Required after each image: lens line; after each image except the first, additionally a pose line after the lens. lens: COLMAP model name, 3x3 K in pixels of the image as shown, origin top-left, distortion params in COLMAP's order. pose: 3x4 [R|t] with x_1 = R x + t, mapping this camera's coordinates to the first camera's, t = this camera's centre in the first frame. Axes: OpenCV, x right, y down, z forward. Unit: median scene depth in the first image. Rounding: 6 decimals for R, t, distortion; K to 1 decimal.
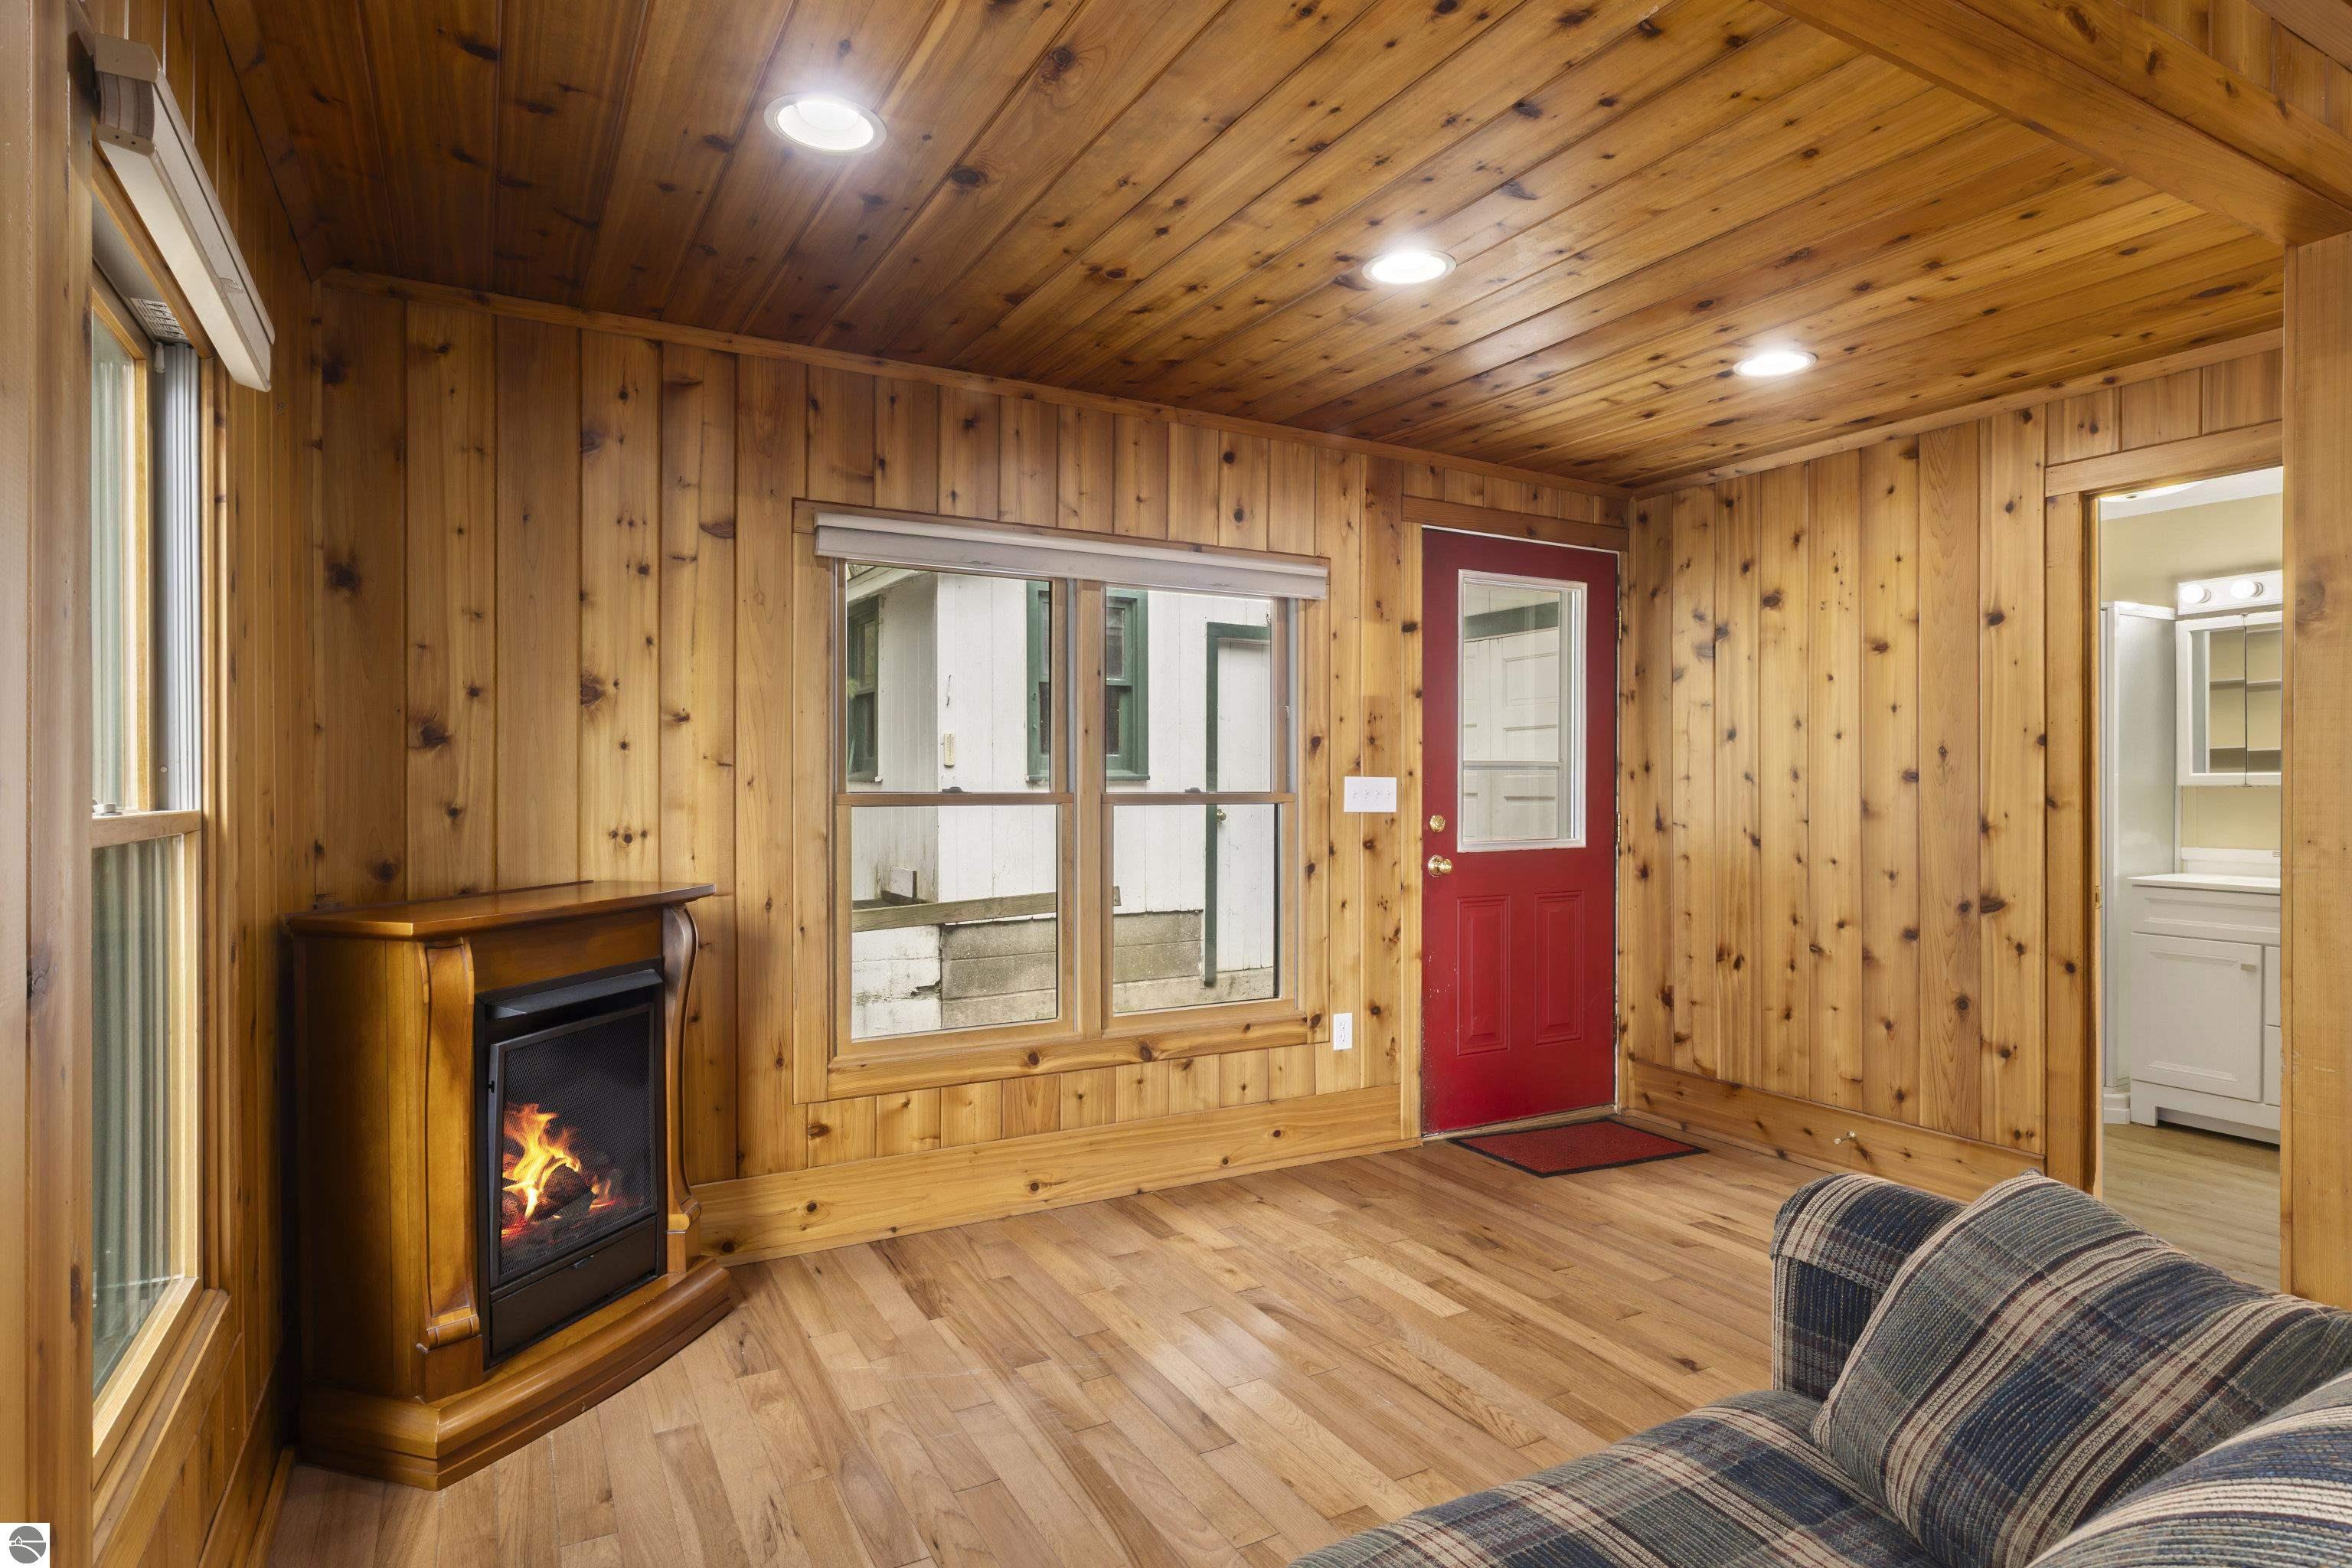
lens RADIAL K [[1255.7, 0, 1198.0], [0, 1255.7, 786.6], [0, 0, 1]] dist [0.002841, 0.000433]
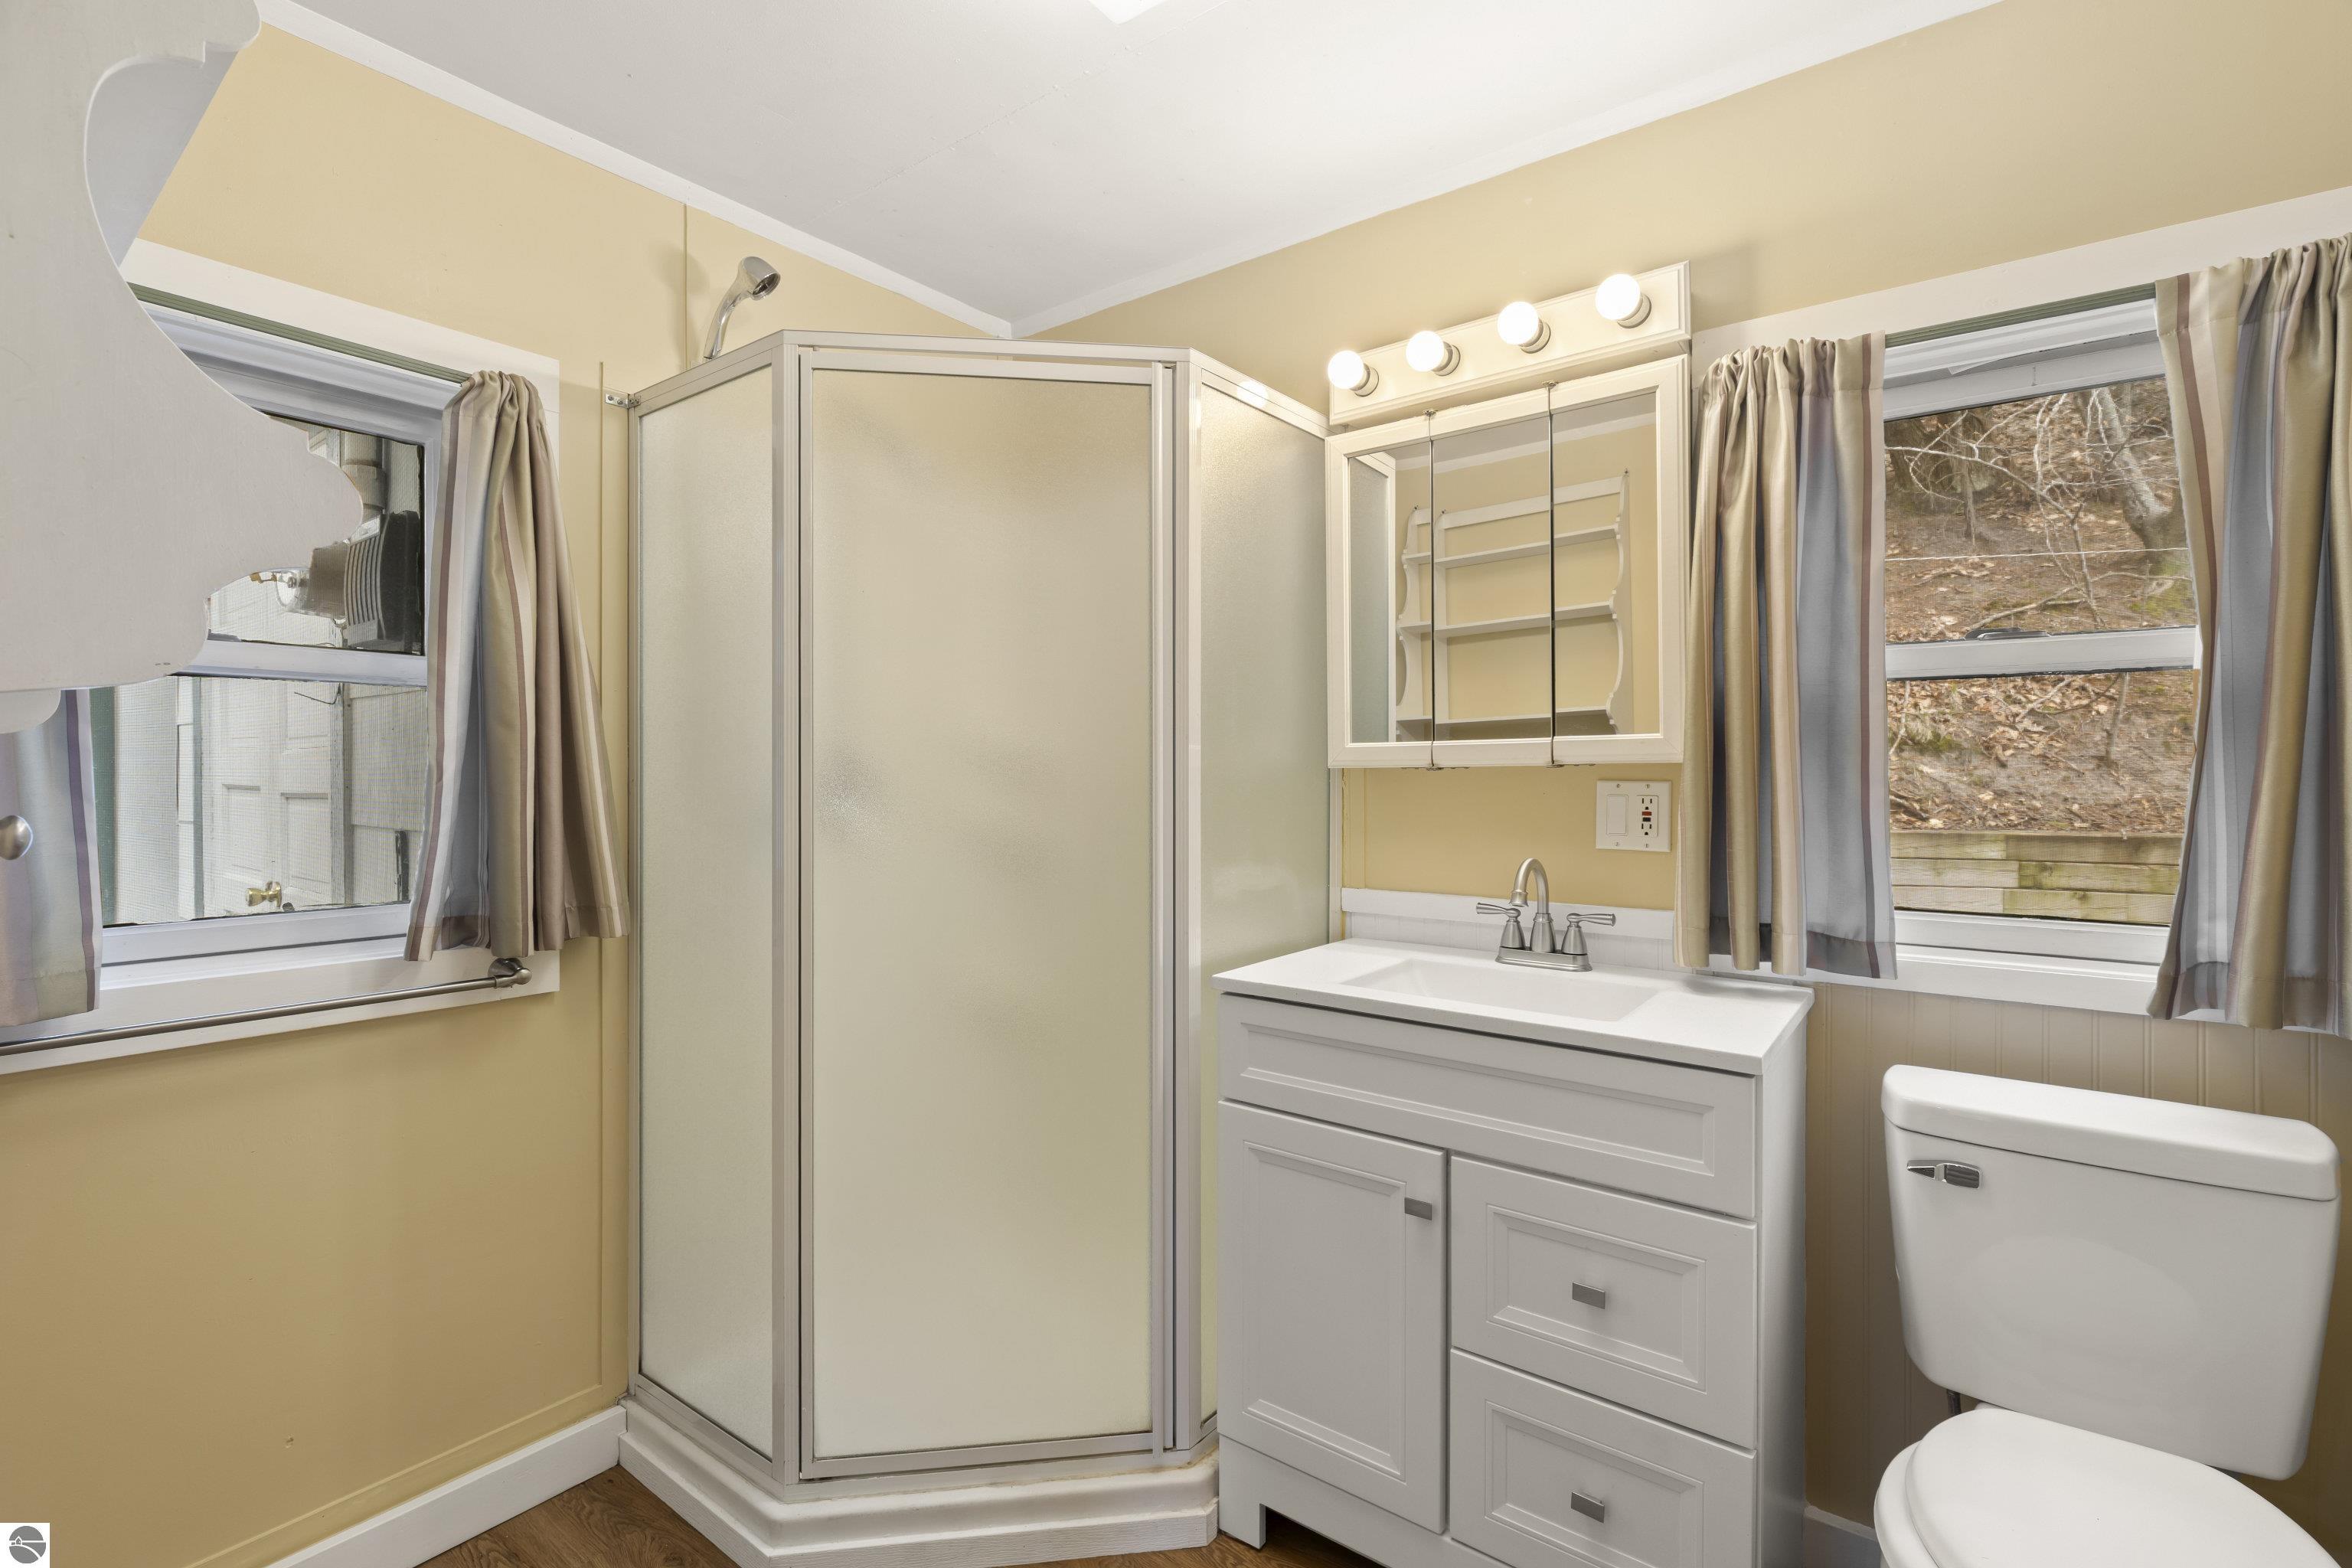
lens RADIAL K [[1064.2, 0, 1199.2], [0, 1064.2, 778.0], [0, 0, 1]] dist [0.002967, 0.000485]
pose [[0.917341, 0.000426, 0.398102, 0.572891], [-0.000082, 1.000000, -0.000880, 0.003525], [-0.398102, 0.000775, 0.917341, 0.644486]]
